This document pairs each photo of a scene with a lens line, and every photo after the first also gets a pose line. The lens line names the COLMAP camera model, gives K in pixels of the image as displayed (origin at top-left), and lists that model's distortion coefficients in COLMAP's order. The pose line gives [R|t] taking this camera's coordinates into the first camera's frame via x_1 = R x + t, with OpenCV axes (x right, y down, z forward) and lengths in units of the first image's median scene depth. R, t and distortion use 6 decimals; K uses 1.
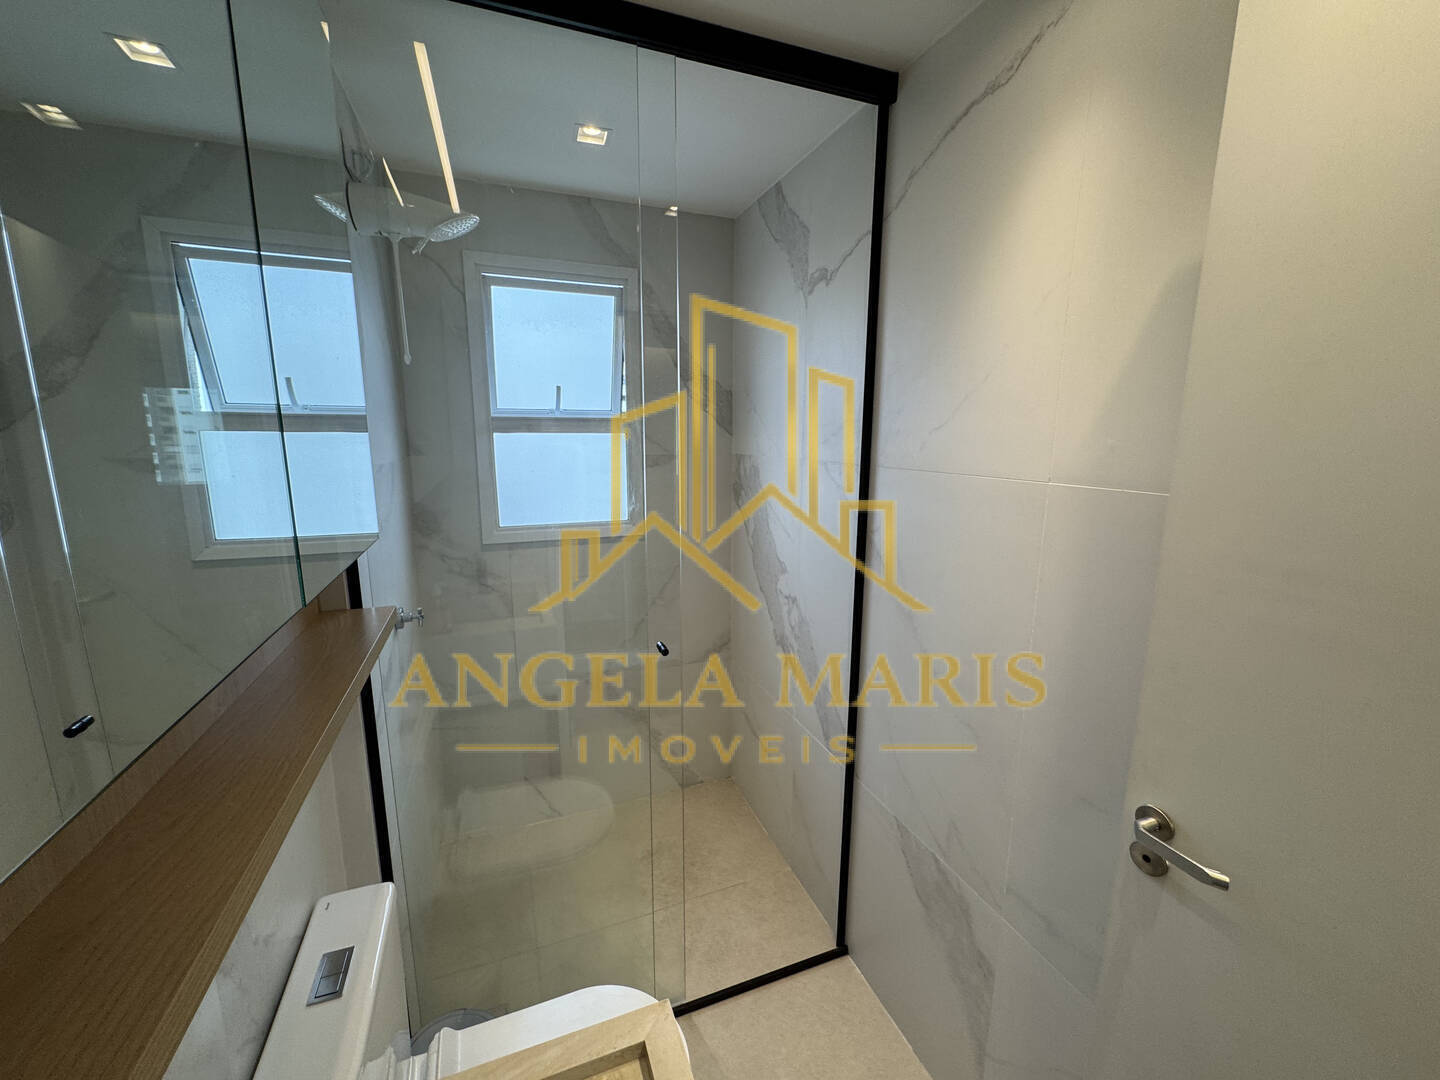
lens RADIAL K [[576.4, 0, 706.7], [0, 576.4, 554.0], [0, 0, 1]] dist [0.000912, 0.000845]
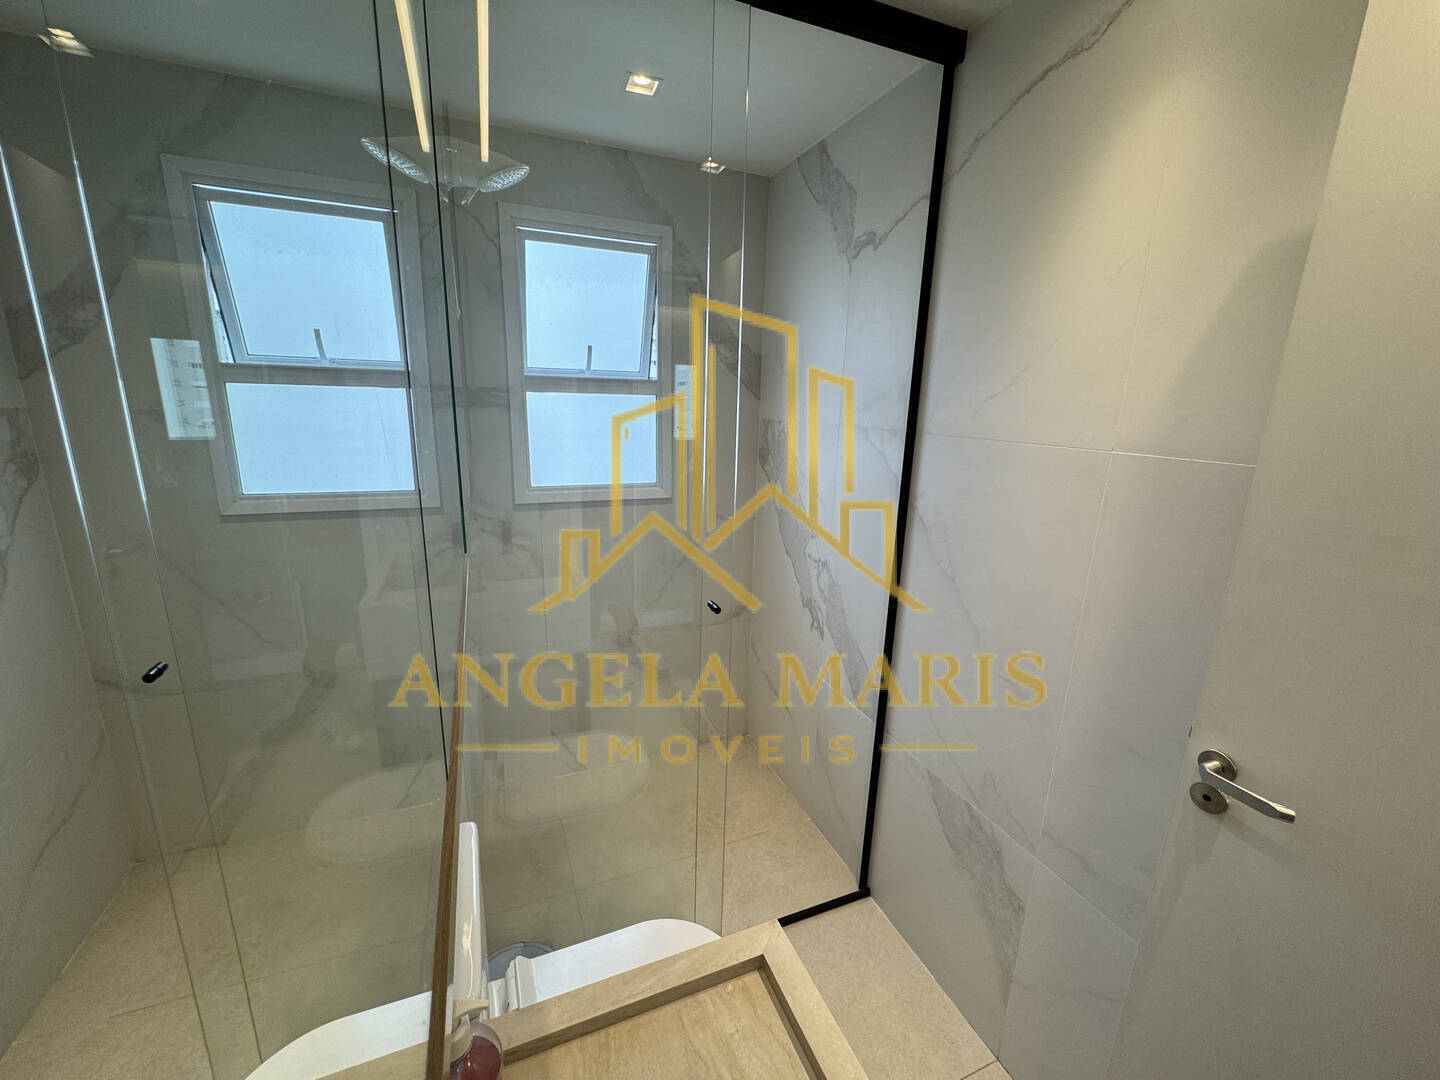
lens RADIAL K [[576.4, 0, 698.0], [0, 576.4, 553.3], [0, 0, 1]] dist [0.000912, 0.000845]
pose [[0.999533, 0.016427, 0.025777, -0.108891], [-0.017809, 0.998363, 0.054360, 0.010690], [-0.024842, -0.054793, 0.998189, -0.019293]]
